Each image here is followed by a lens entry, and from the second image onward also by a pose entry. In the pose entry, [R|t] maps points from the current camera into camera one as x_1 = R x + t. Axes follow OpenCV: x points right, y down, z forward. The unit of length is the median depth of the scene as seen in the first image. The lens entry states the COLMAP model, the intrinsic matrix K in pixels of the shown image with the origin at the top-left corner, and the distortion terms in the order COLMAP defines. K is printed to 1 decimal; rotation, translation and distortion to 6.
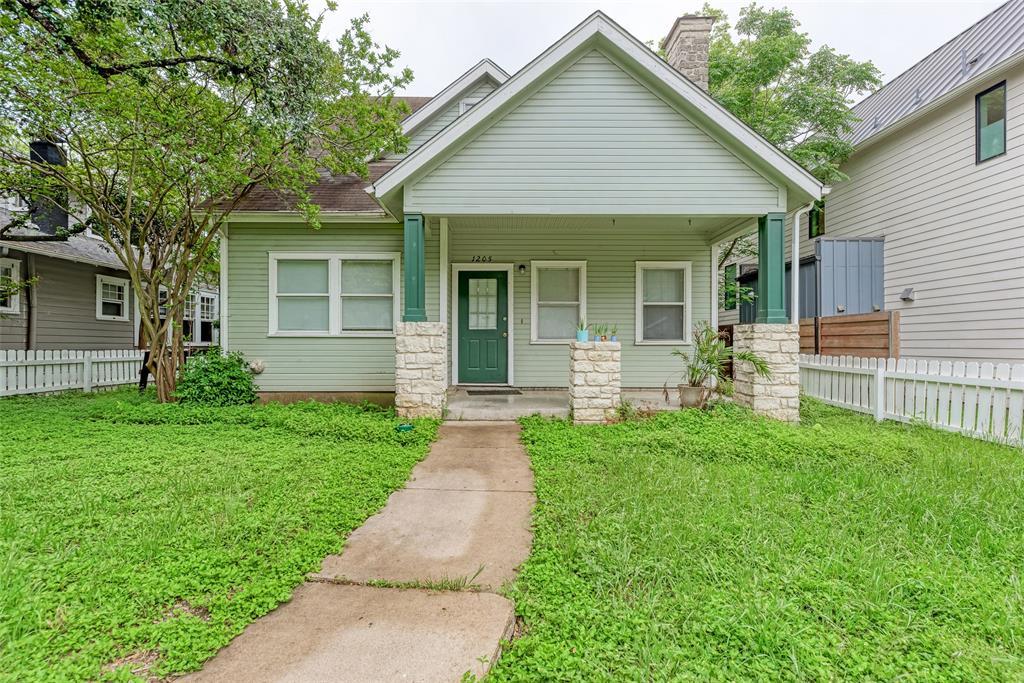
lens RADIAL K [[503.4, 0, 499.3], [0, 503.4, 347.3], [0, 0, 1]] dist [0.001513, -0.000069]
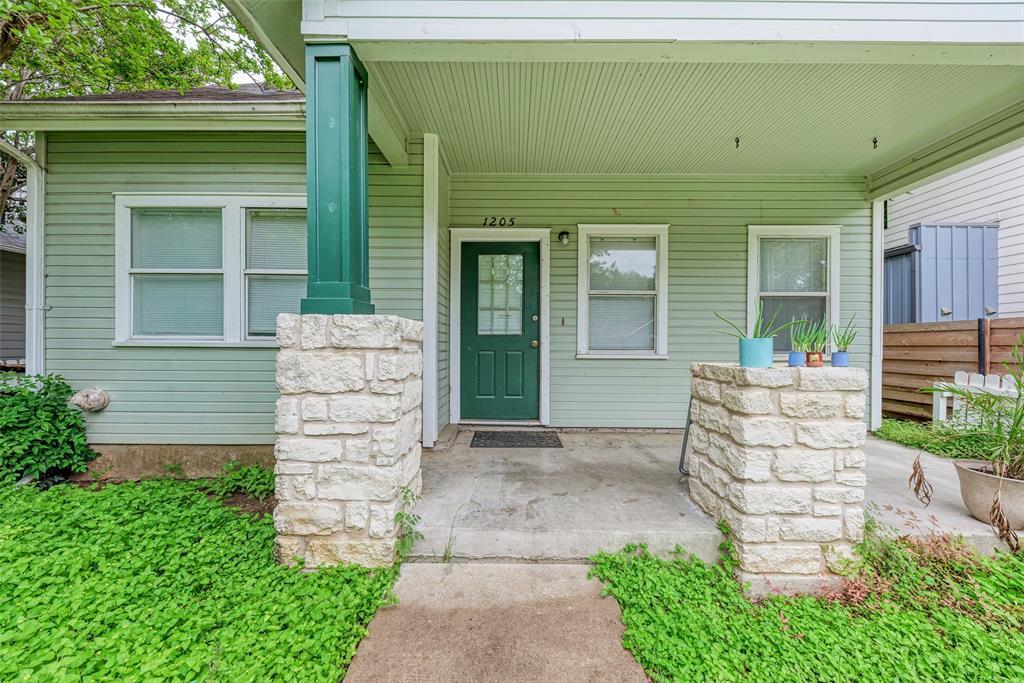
lens RADIAL K [[373.1, 0, 512.7], [0, 373.1, 347.2], [0, 0, 1]] dist [0.011626, -0.005948]
pose [[0.999959, 0.003570, 0.008297, -0.022362], [-0.003528, 0.999981, -0.005101, -0.019055], [-0.008315, 0.005072, 0.999953, 0.573265]]
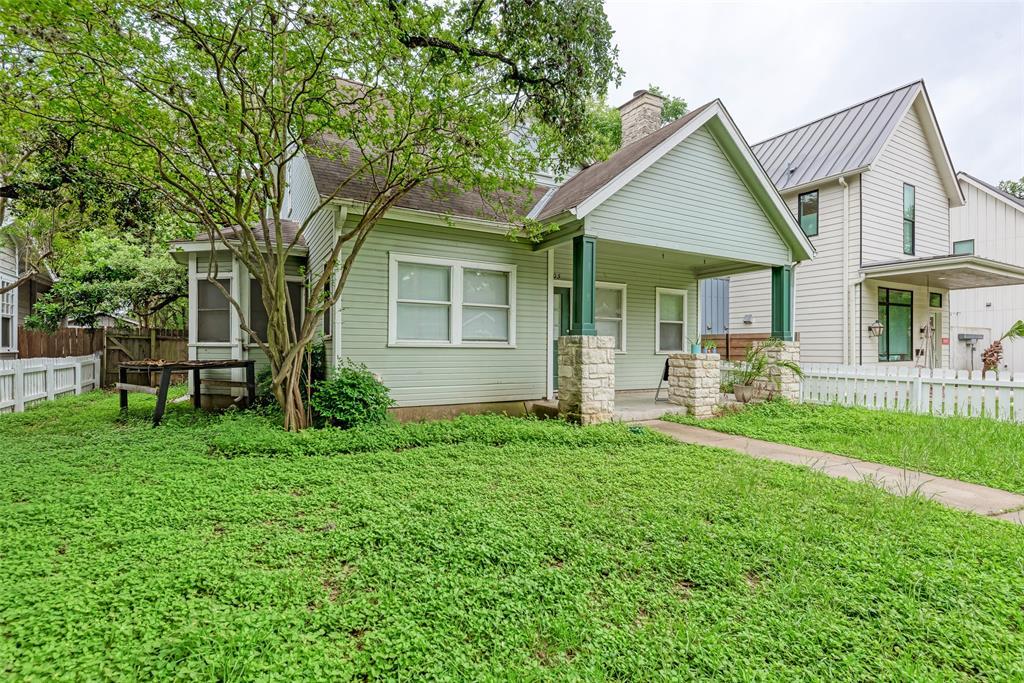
lens RADIAL K [[503.4, 0, 499.3], [0, 503.4, 347.3], [0, 0, 1]] dist [0.001513, -0.000069]
pose [[0.865649, 0.004885, 0.500627, -0.723347], [-0.001248, 0.999970, -0.007599, -0.013127], [-0.500649, 0.005954, 0.865630, 0.124451]]
